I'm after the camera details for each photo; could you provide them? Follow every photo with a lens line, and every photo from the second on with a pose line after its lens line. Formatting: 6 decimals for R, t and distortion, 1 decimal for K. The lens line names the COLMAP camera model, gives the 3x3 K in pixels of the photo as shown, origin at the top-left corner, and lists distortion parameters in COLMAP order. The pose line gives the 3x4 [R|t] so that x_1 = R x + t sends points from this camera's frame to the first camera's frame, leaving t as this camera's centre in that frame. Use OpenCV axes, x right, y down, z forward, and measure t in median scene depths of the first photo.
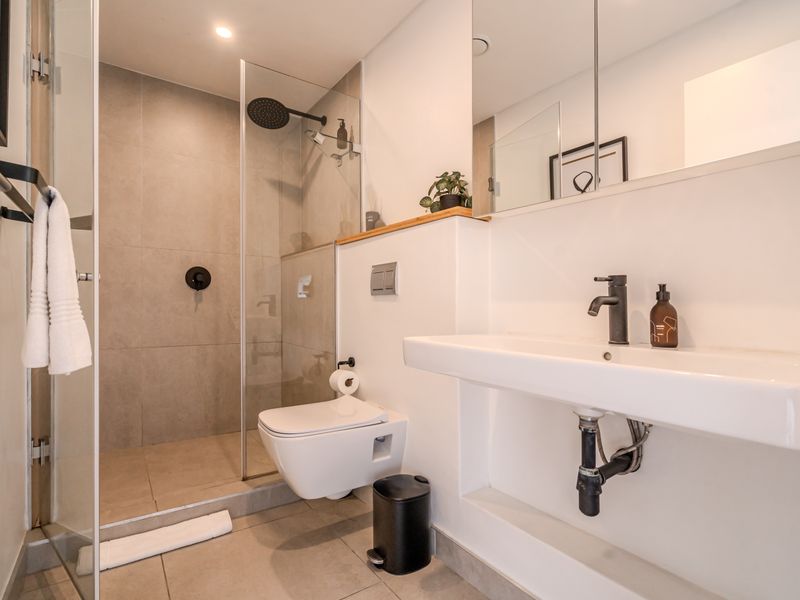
lens RADIAL K [[409.5, 0, 400.0], [0, 409.5, 300.0], [0, 0, 1]] dist [-0.001905, 0.000554]
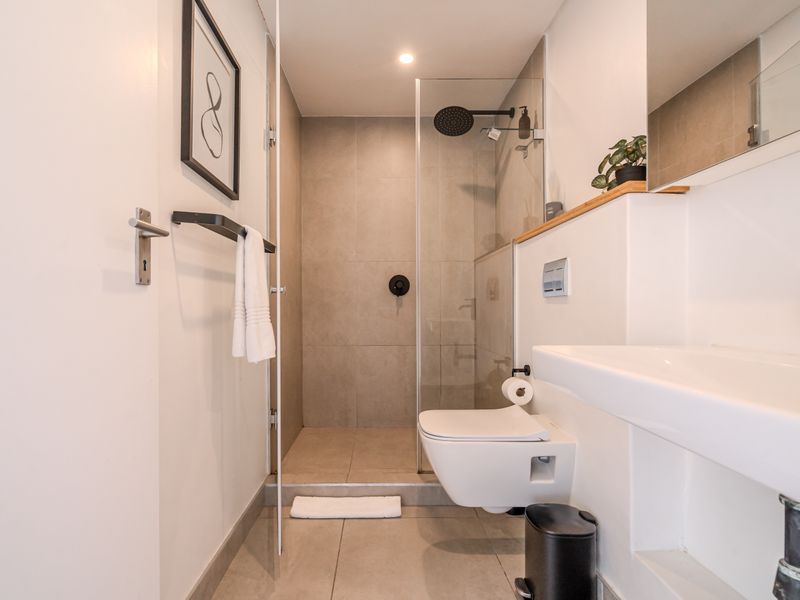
lens RADIAL K [[417.9, 0, 410.7], [0, 417.9, 306.2], [0, 0, 1]] dist [-0.004116, 0.002625]
pose [[0.822560, -0.013026, -0.568529, 0.227933], [0.018850, 0.999813, 0.004365, -0.000980], [0.568365, -0.014308, 0.822652, 0.095742]]
